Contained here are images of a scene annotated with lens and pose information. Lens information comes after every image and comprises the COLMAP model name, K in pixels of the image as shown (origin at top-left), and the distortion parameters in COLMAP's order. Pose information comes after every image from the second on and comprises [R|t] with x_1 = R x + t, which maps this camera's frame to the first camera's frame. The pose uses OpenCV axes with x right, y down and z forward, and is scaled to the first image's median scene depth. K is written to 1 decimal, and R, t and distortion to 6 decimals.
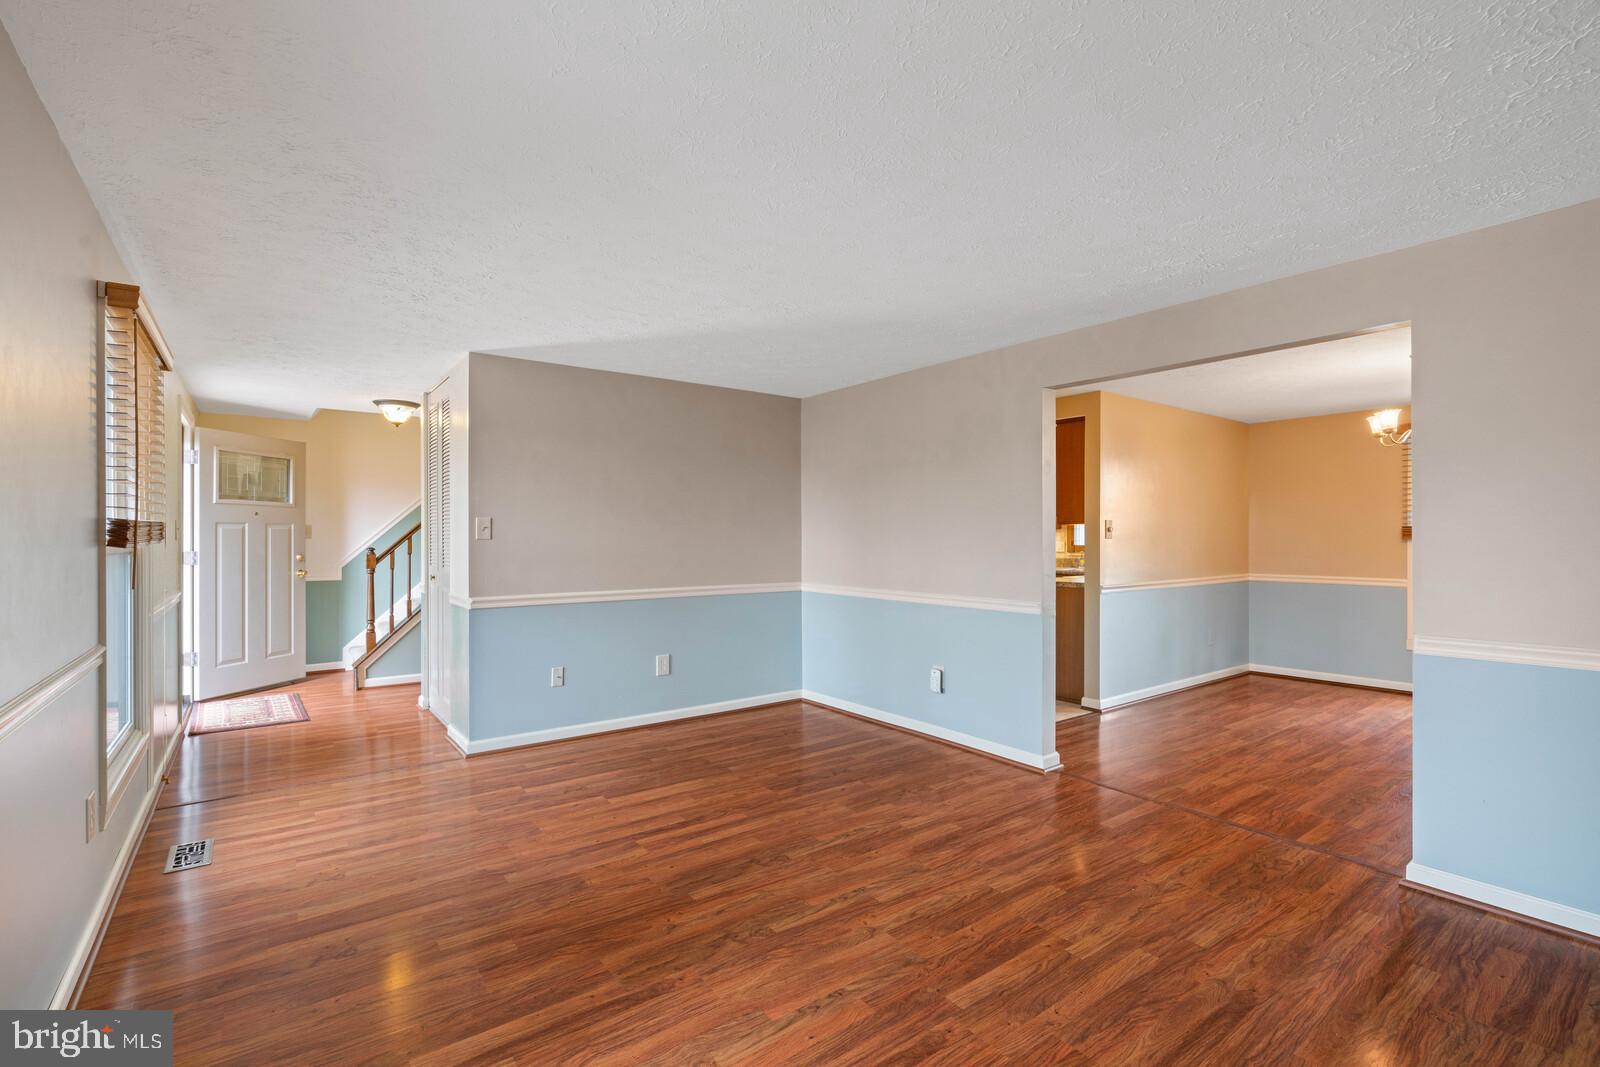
lens RADIAL K [[723.5, 0, 778.5], [0, 723.5, 529.4], [0, 0, 1]] dist [-0.011620, 0.004942]
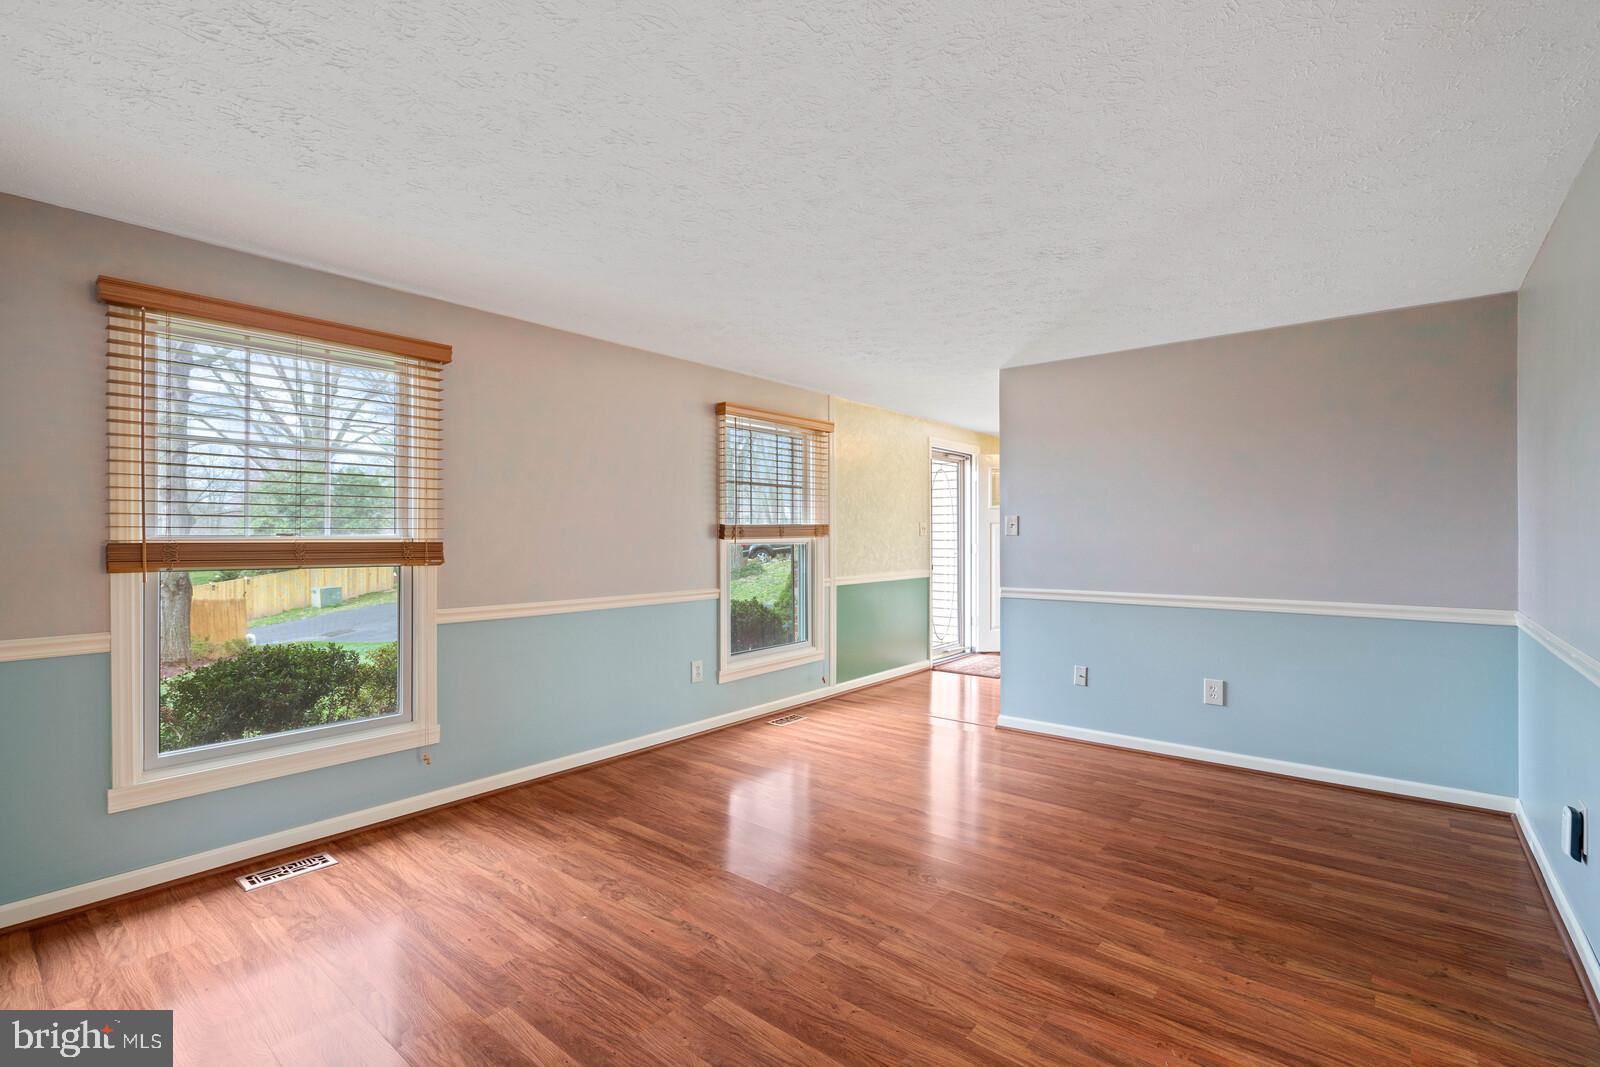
lens RADIAL K [[723.5, 0, 799.2], [0, 723.5, 537.8], [0, 0, 1]] dist [-0.011620, 0.004942]
pose [[0.255740, 0.007592, -0.966716, 0.876665], [0.011042, 0.999881, 0.010774, 0.002538], [0.966683, -0.013430, 0.255626, 0.616111]]
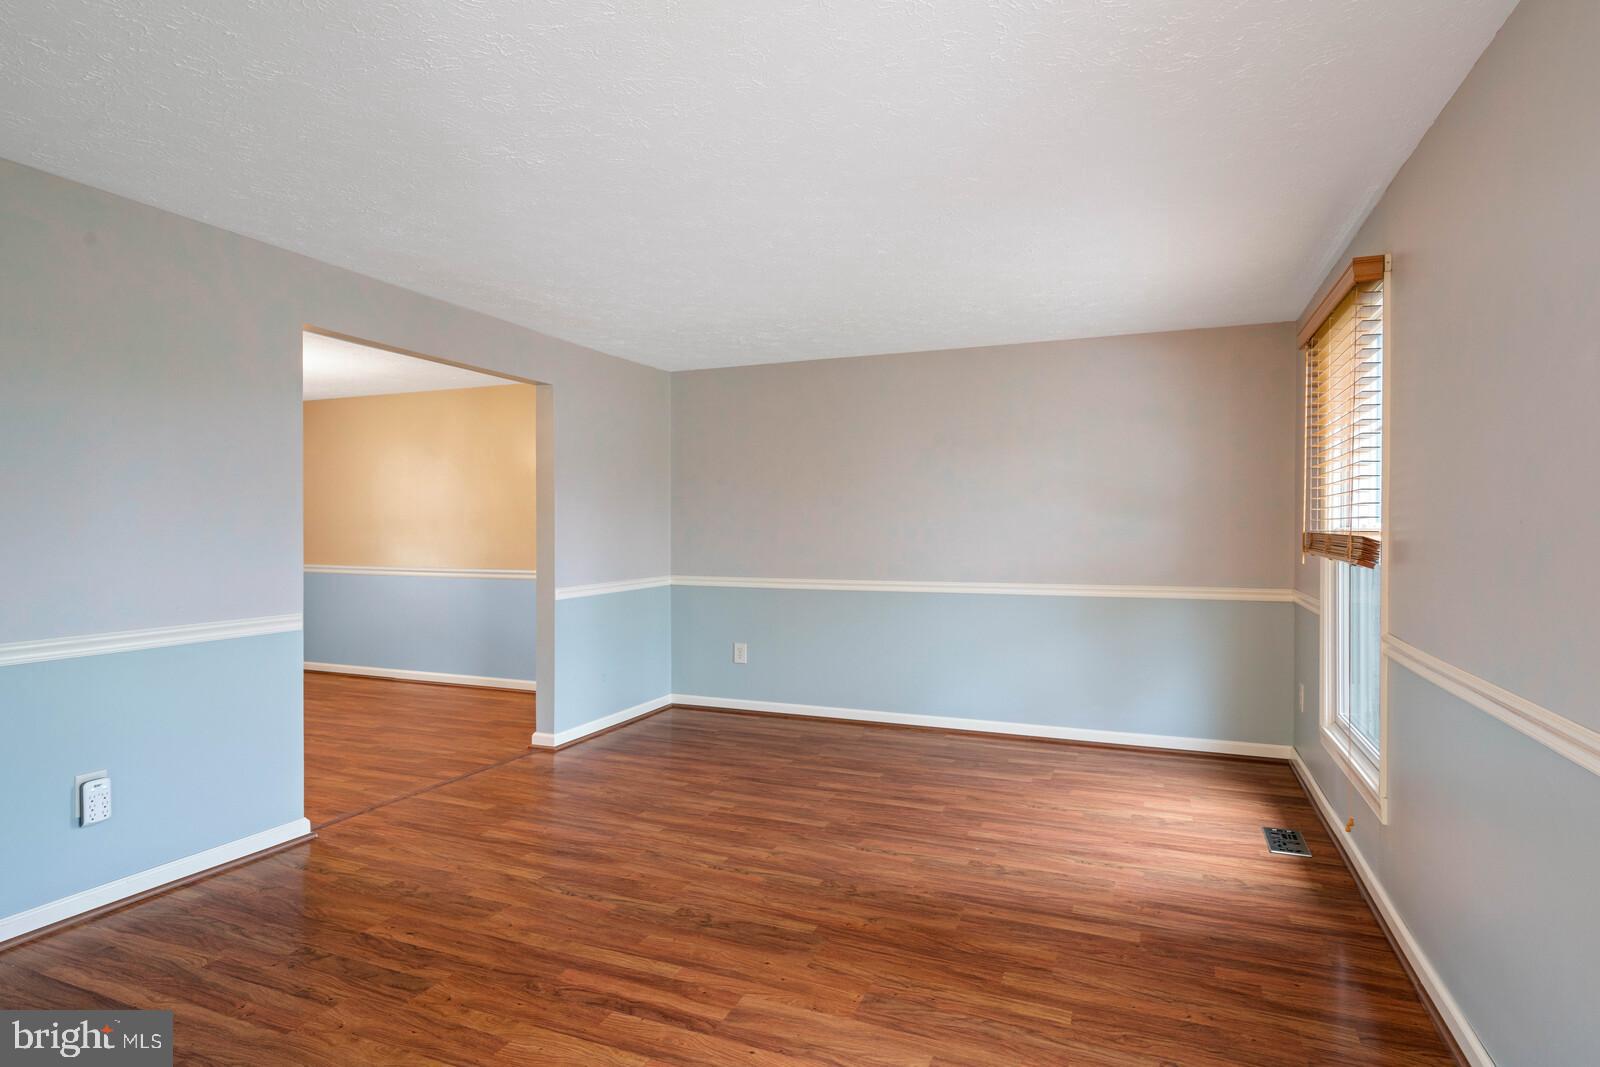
lens RADIAL K [[853.1, 0, 804.5], [0, 853.1, 529.3], [0, 0, 1]] dist [0.001498, 0.003761]
pose [[-0.532162, -0.001009, 0.846642, -0.916795], [-0.010235, 0.999934, -0.005241, 0.020206], [-0.846581, -0.011455, -0.532137, 1.439041]]
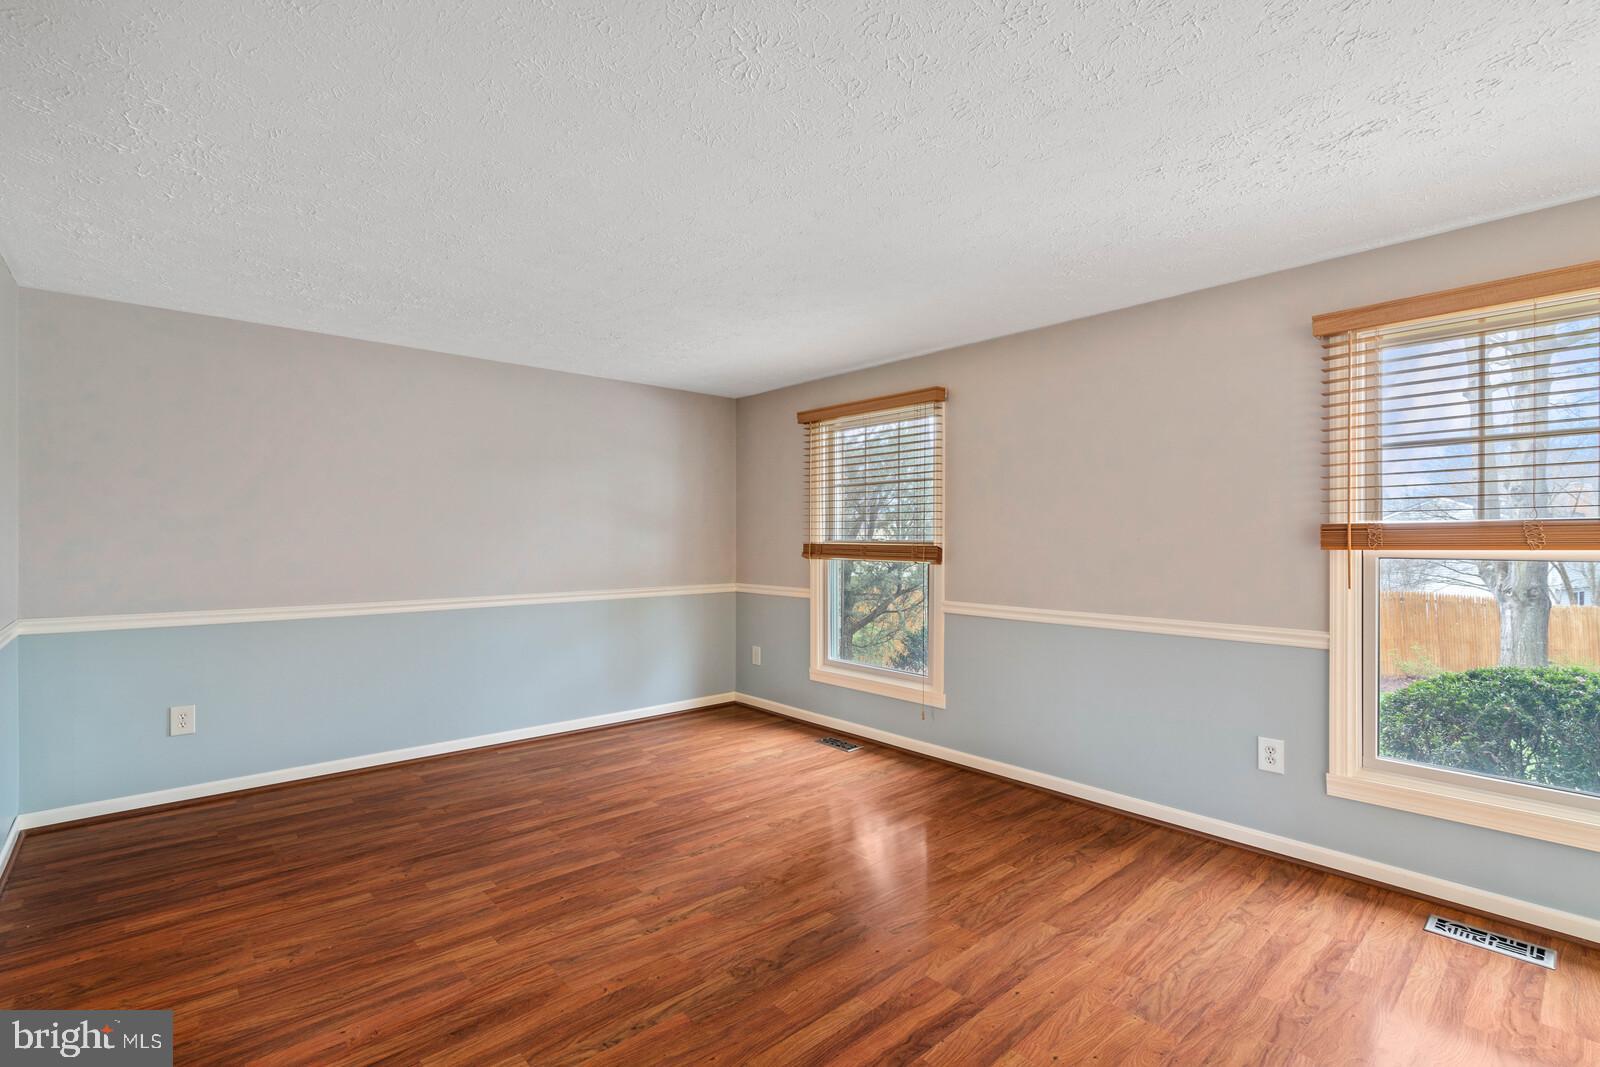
lens RADIAL K [[723.5, 0, 785.7], [0, 723.5, 532.1], [0, 0, 1]] dist [-0.011620, 0.004942]
pose [[-0.995336, -0.001929, -0.096449, 0.031228], [0.000236, 0.999748, -0.022428, 0.021438], [0.096468, -0.022346, -0.995085, 1.787478]]
